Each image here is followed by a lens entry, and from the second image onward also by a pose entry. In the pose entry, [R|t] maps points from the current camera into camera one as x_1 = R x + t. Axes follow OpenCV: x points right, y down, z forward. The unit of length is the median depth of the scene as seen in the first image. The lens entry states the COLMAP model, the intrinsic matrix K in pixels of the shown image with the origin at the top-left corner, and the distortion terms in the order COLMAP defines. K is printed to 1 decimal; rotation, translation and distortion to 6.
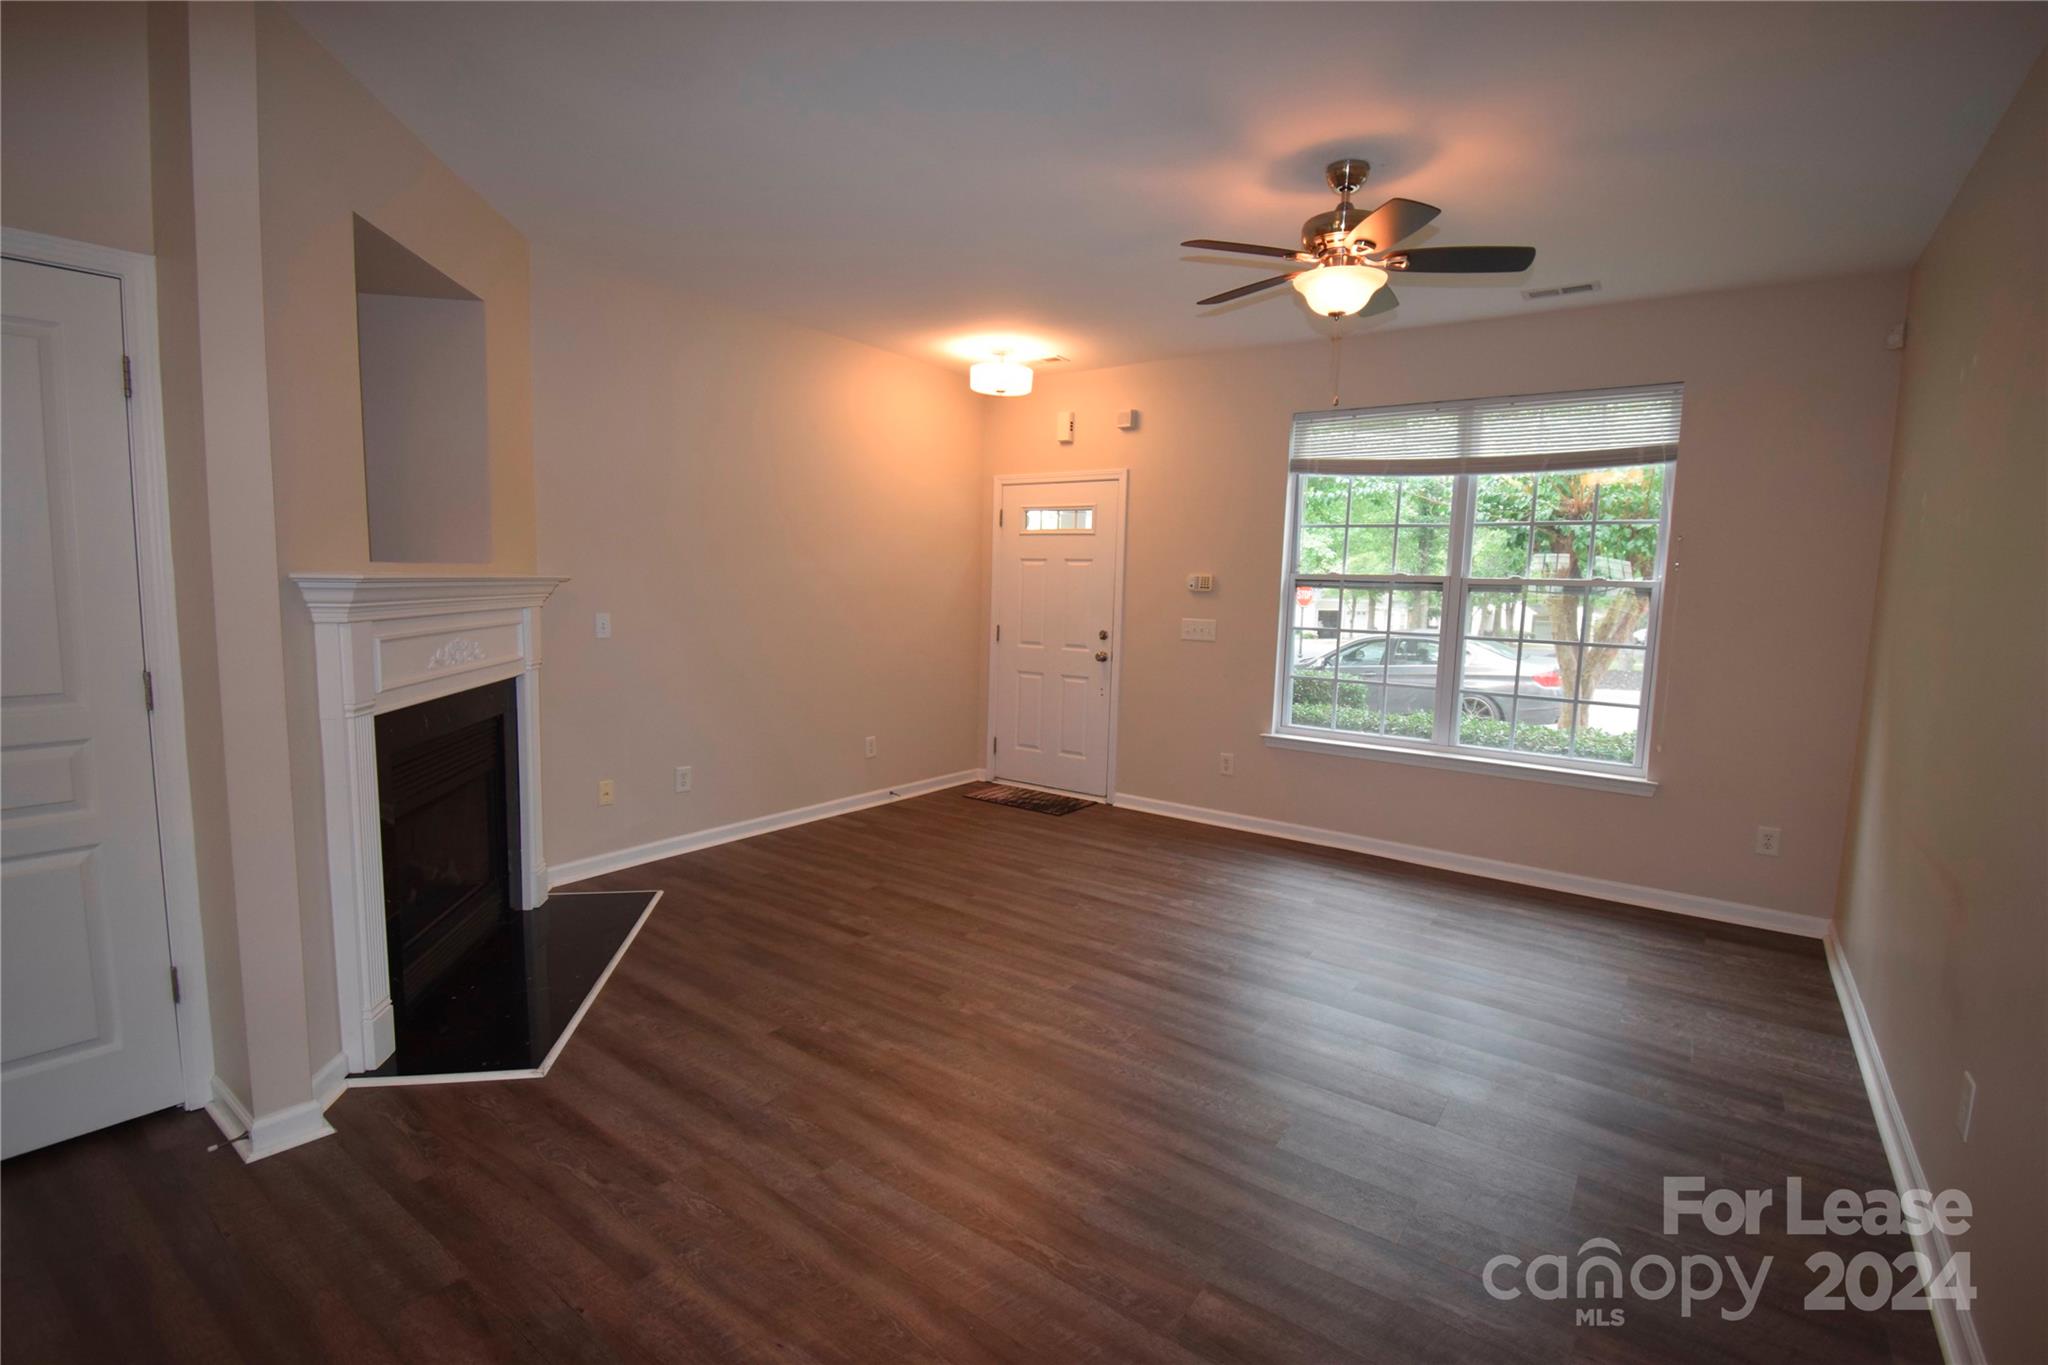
lens RADIAL K [[916.0, 0, 1018.6], [0, 916.0, 683.1], [0, 0, 1]] dist [0.019239, -0.024310]
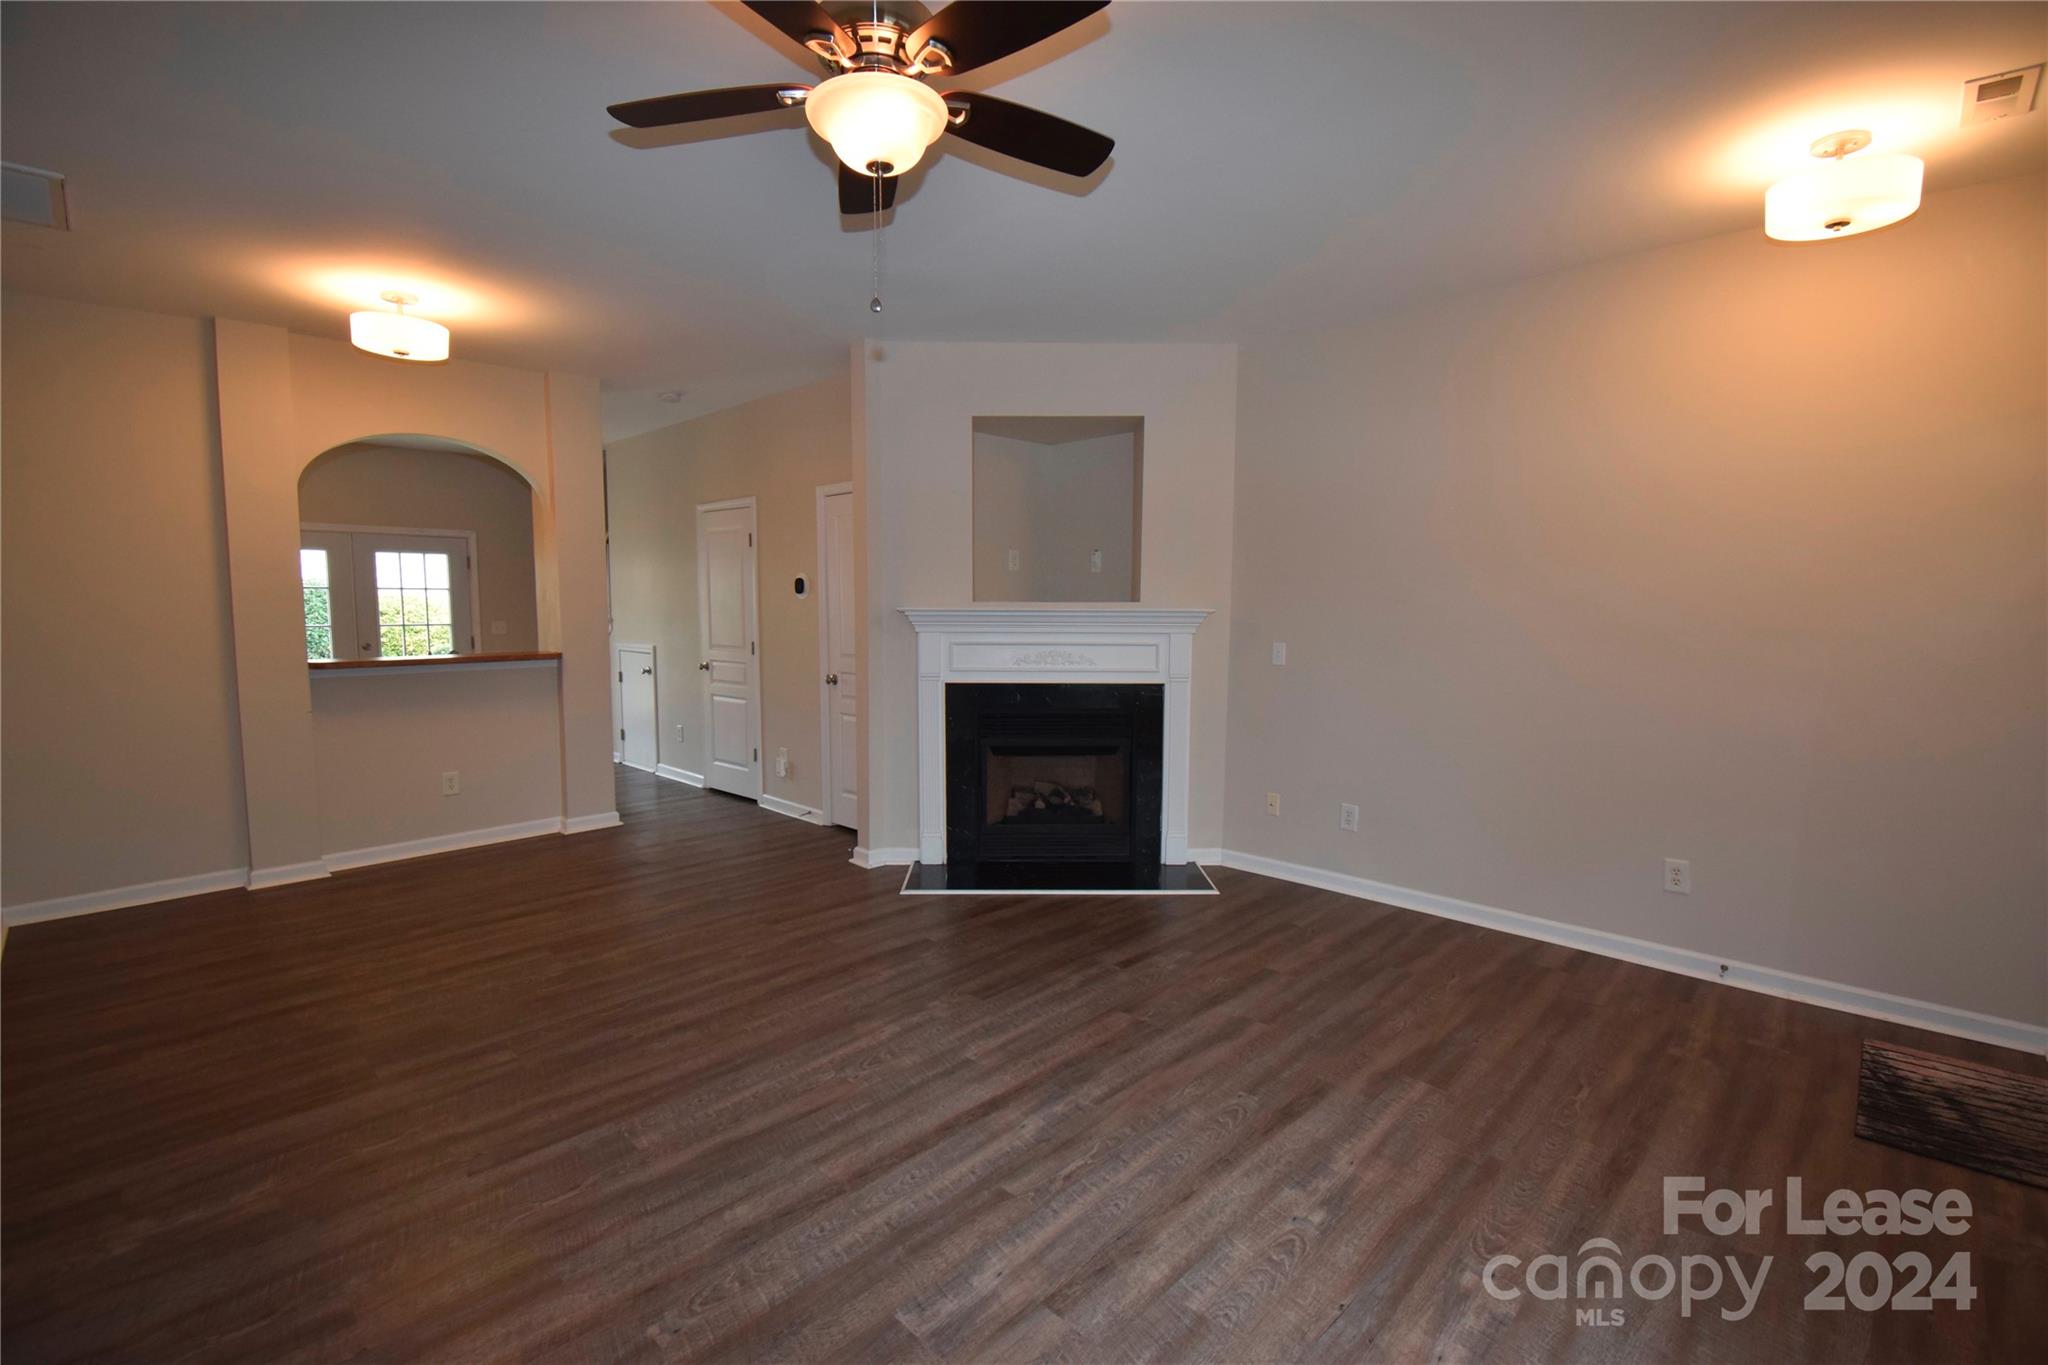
lens RADIAL K [[916.0, 0, 1018.6], [0, 916.0, 683.1], [0, 0, 1]] dist [0.019239, -0.024310]
pose [[-0.149174, 0.060308, -0.986970, 0.735664], [-0.112416, 0.990633, 0.077523, -0.080773], [0.982400, 0.122515, -0.140997, 0.923403]]
